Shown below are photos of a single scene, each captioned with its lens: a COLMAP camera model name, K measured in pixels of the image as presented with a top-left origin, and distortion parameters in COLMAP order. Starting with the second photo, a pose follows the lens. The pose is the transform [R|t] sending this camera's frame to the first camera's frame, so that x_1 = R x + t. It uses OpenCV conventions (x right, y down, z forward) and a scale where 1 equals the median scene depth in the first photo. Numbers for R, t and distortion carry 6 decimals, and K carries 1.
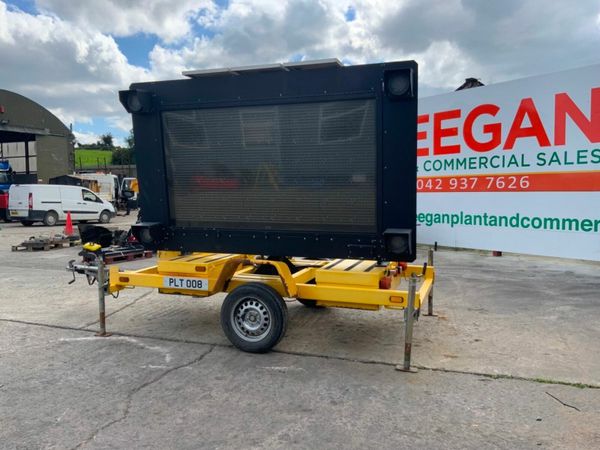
lens RADIAL K [[496.9, 0, 299.4], [0, 496.9, 224.0], [0, 0, 1]] dist [0.065050, -0.128860]
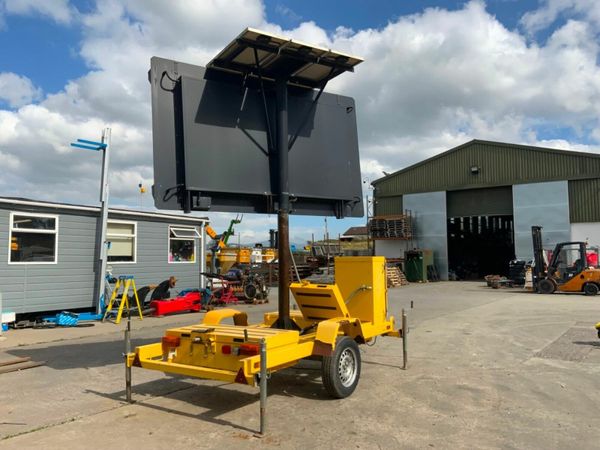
lens RADIAL K [[496.9, 0, 300.6], [0, 496.9, 223.4], [0, 0, 1]] dist [0.065050, -0.128860]
pose [[-0.252663, -0.064315, -0.965414, 1.124712], [-0.059875, 0.996915, -0.050743, -0.106699], [0.965700, 0.044983, -0.255735, 1.409932]]
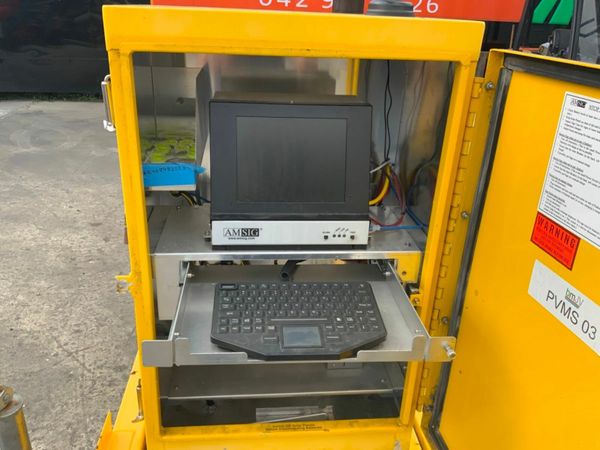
lens RADIAL K [[496.9, 0, 299.1], [0, 496.9, 227.1], [0, 0, 1]] dist [0.065050, -0.128860]
pose [[-0.425160, -0.381593, 0.820747, -0.462509], [0.017753, 0.903094, 0.429076, -0.101350], [-0.904944, 0.196997, -0.377185, 1.300222]]
